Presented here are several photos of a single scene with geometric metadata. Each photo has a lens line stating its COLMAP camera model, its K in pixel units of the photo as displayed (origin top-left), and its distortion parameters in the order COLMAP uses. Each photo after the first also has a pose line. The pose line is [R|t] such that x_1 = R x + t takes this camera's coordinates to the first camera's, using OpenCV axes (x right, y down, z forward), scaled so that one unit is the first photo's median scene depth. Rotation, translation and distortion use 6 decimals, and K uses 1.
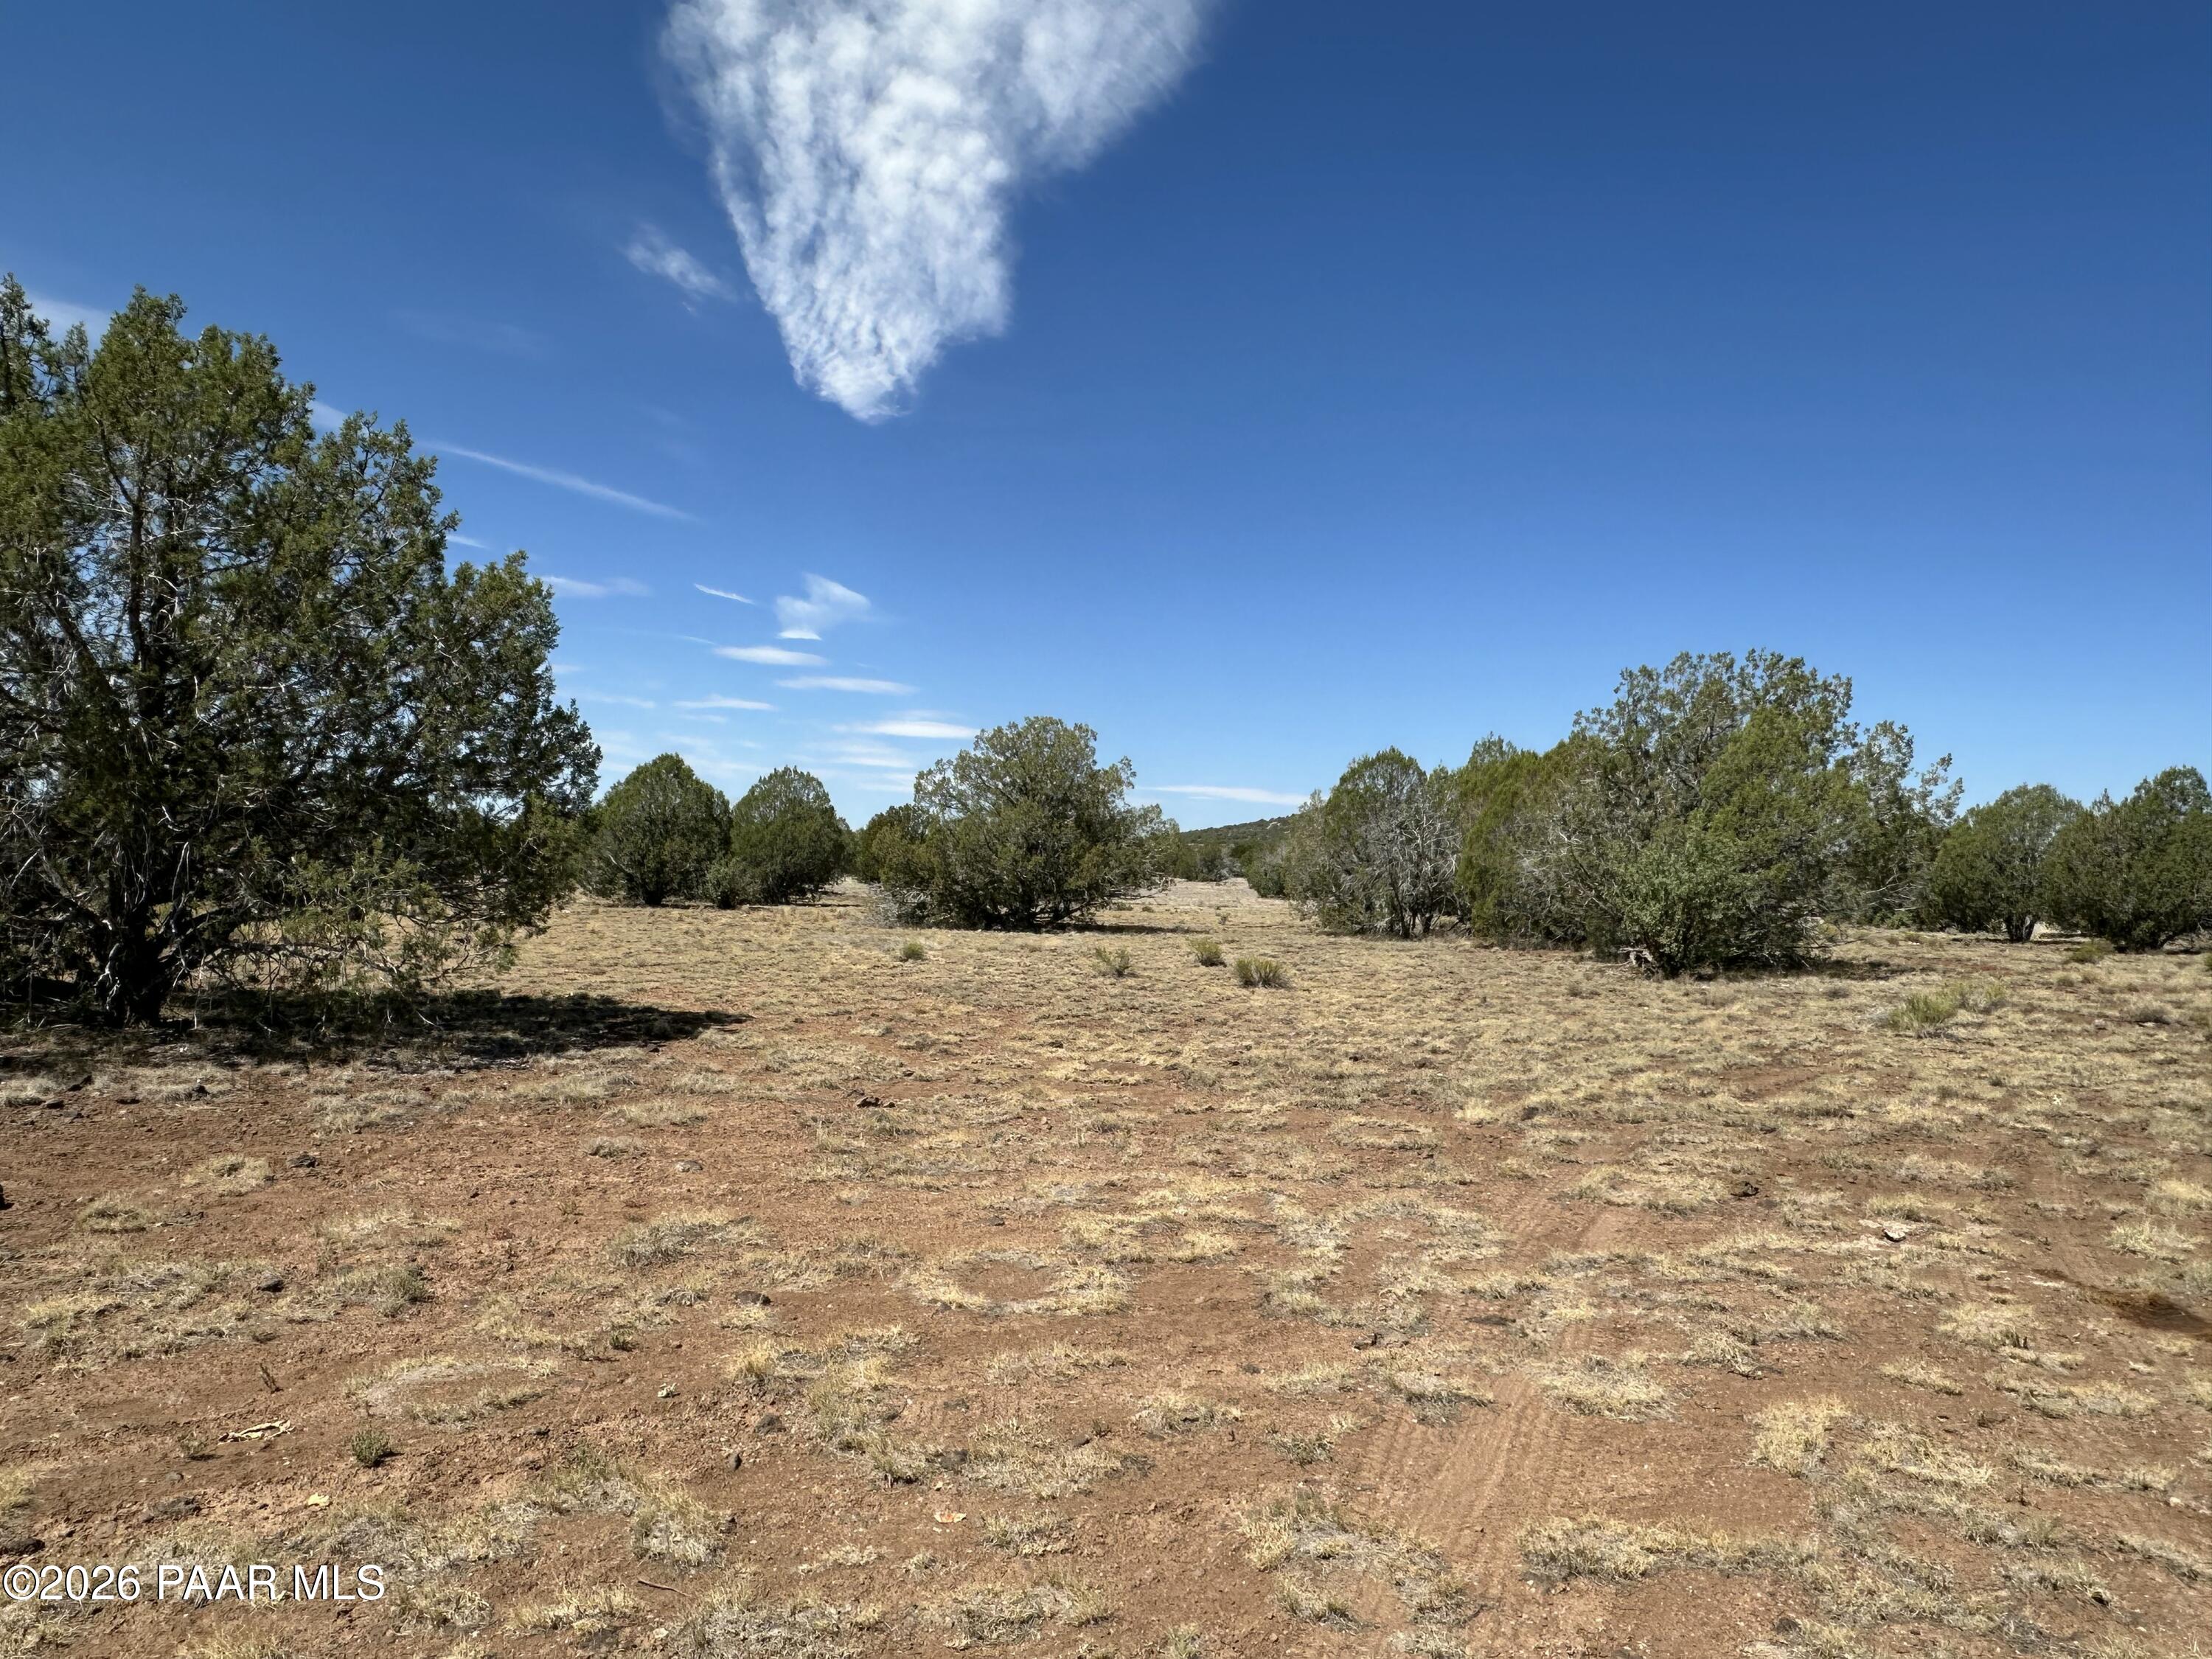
lens RADIAL K [[1481.0, 0, 1106.2], [0, 1481.0, 830.5], [0, 0, 1]] dist [0.004931, 0.006835]
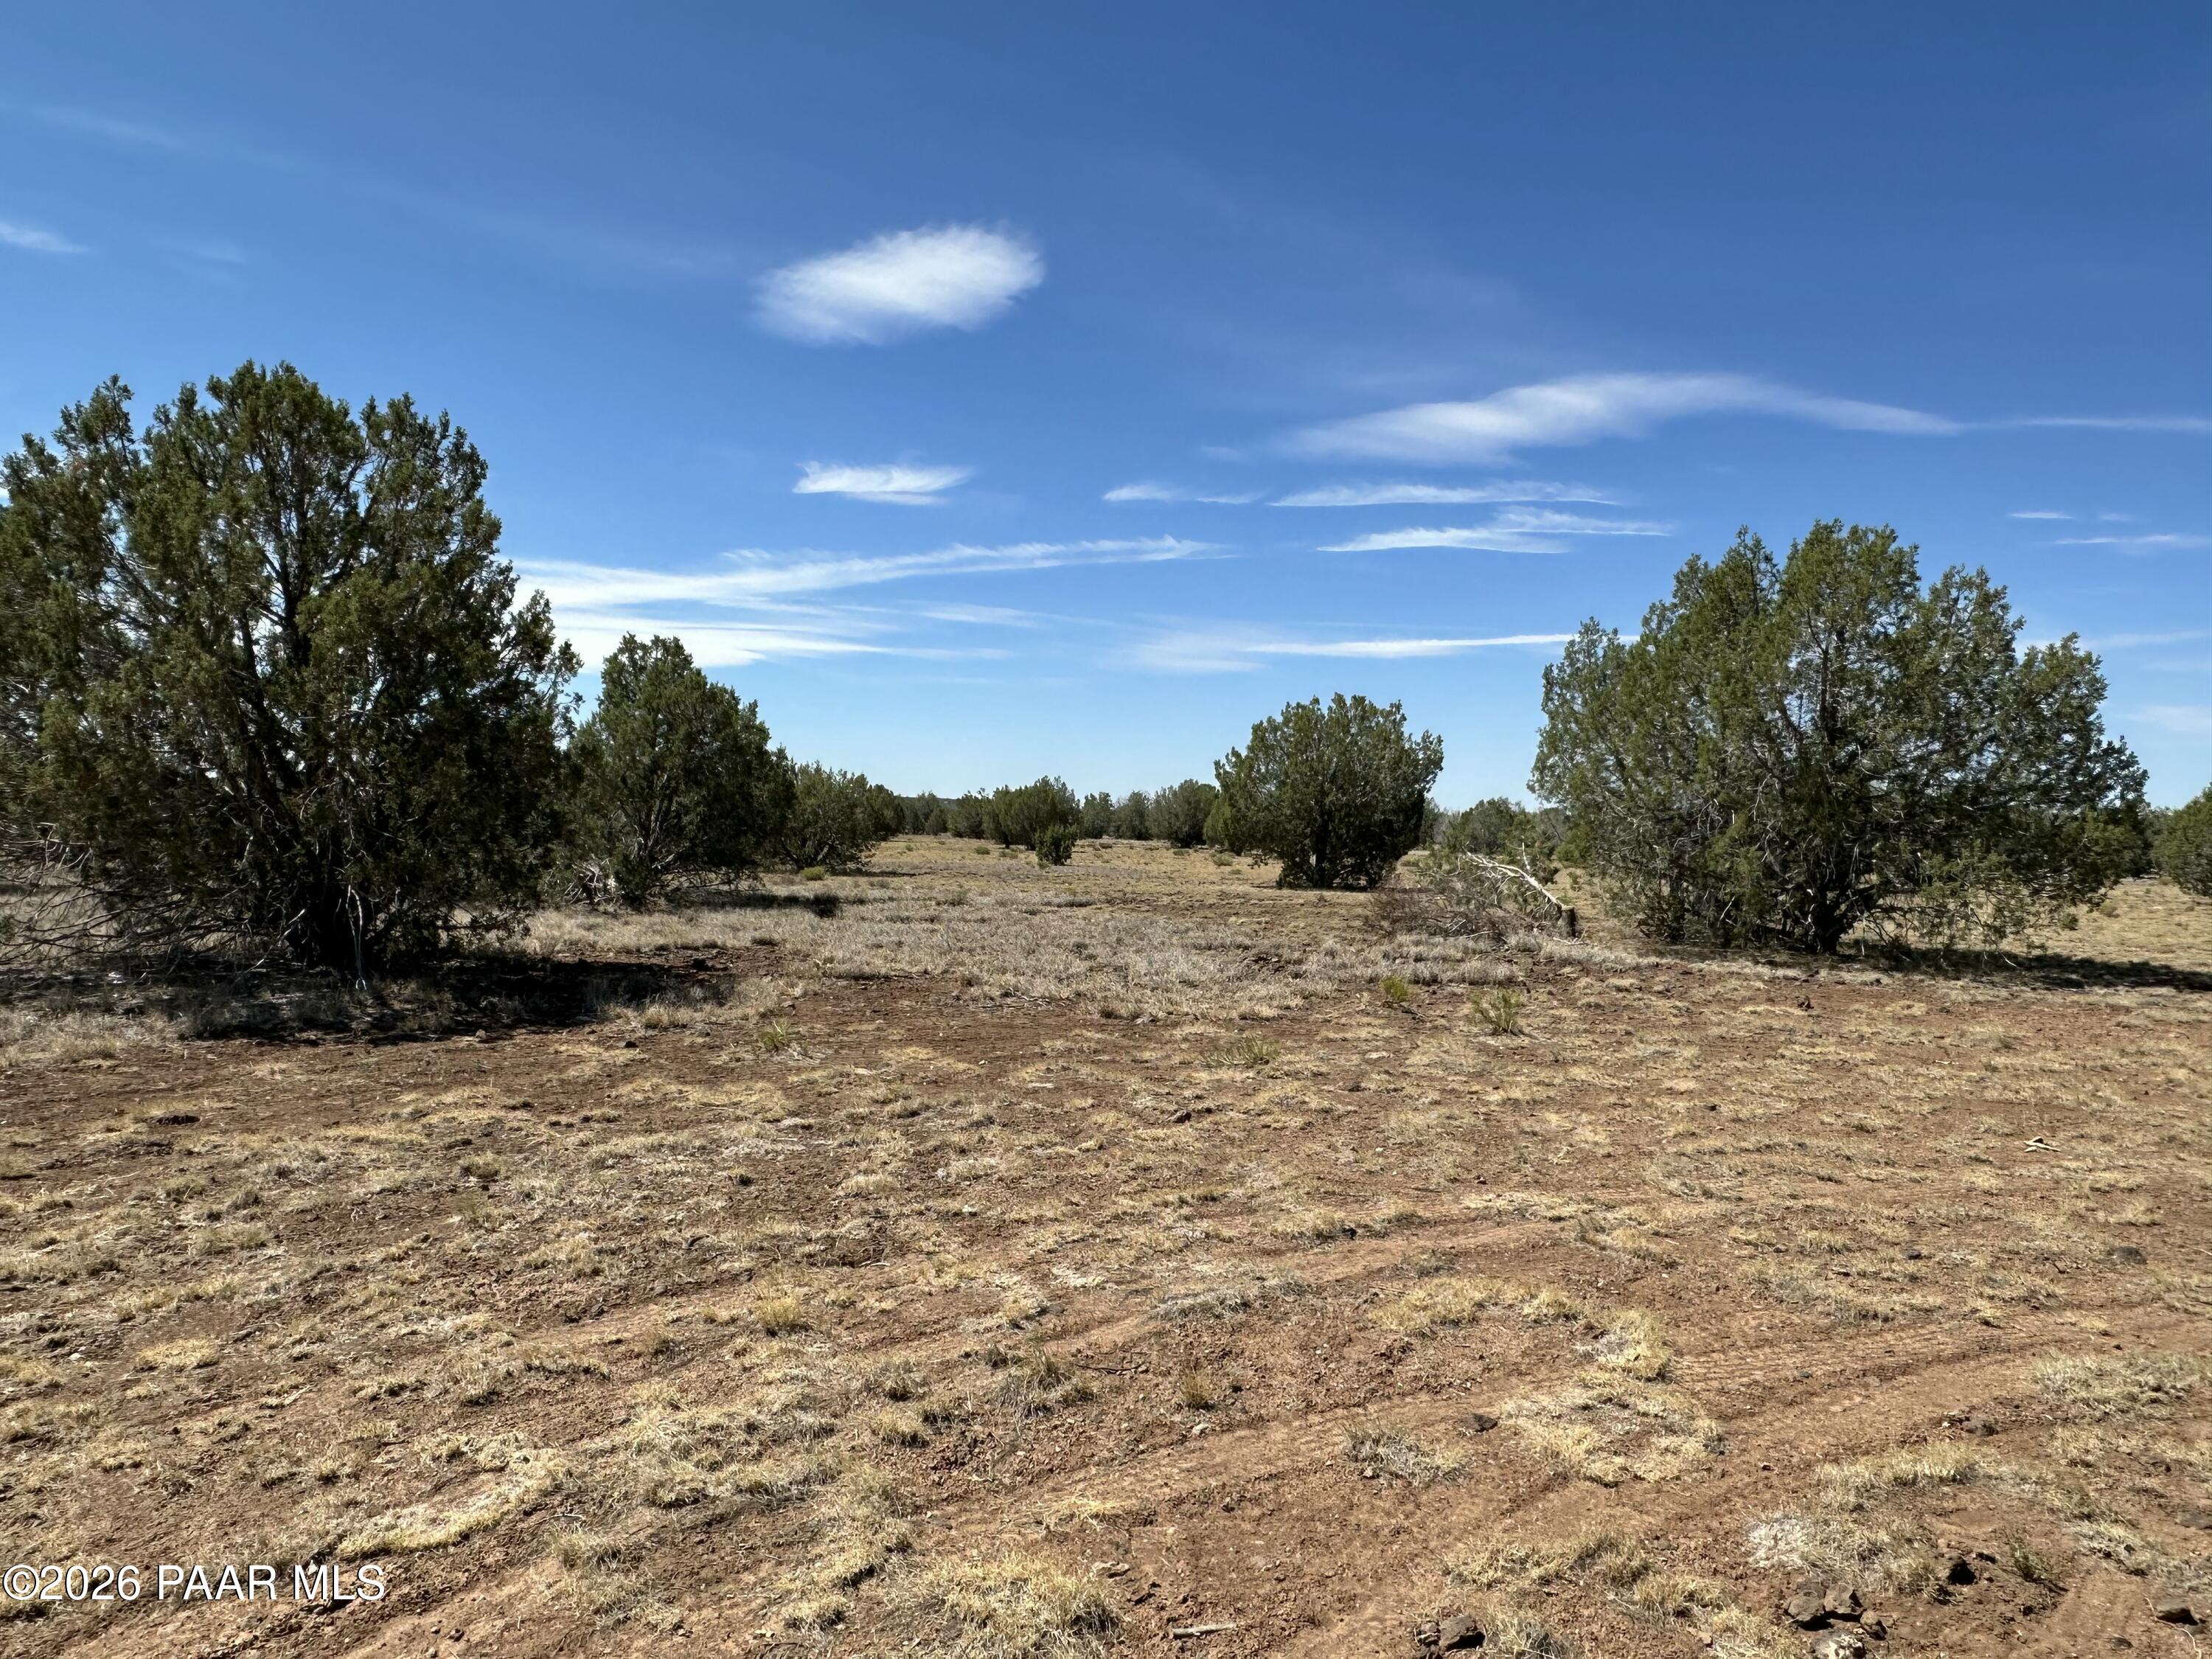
lens RADIAL K [[1481.0, 0, 1093.8], [0, 1481.0, 779.6], [0, 0, 1]] dist [0.004931, 0.006835]
pose [[0.553381, -0.035978, -0.832151, 0.268595], [0.011276, 0.999299, -0.035706, -0.012056], [0.832852, 0.010376, 0.553399, -0.572429]]
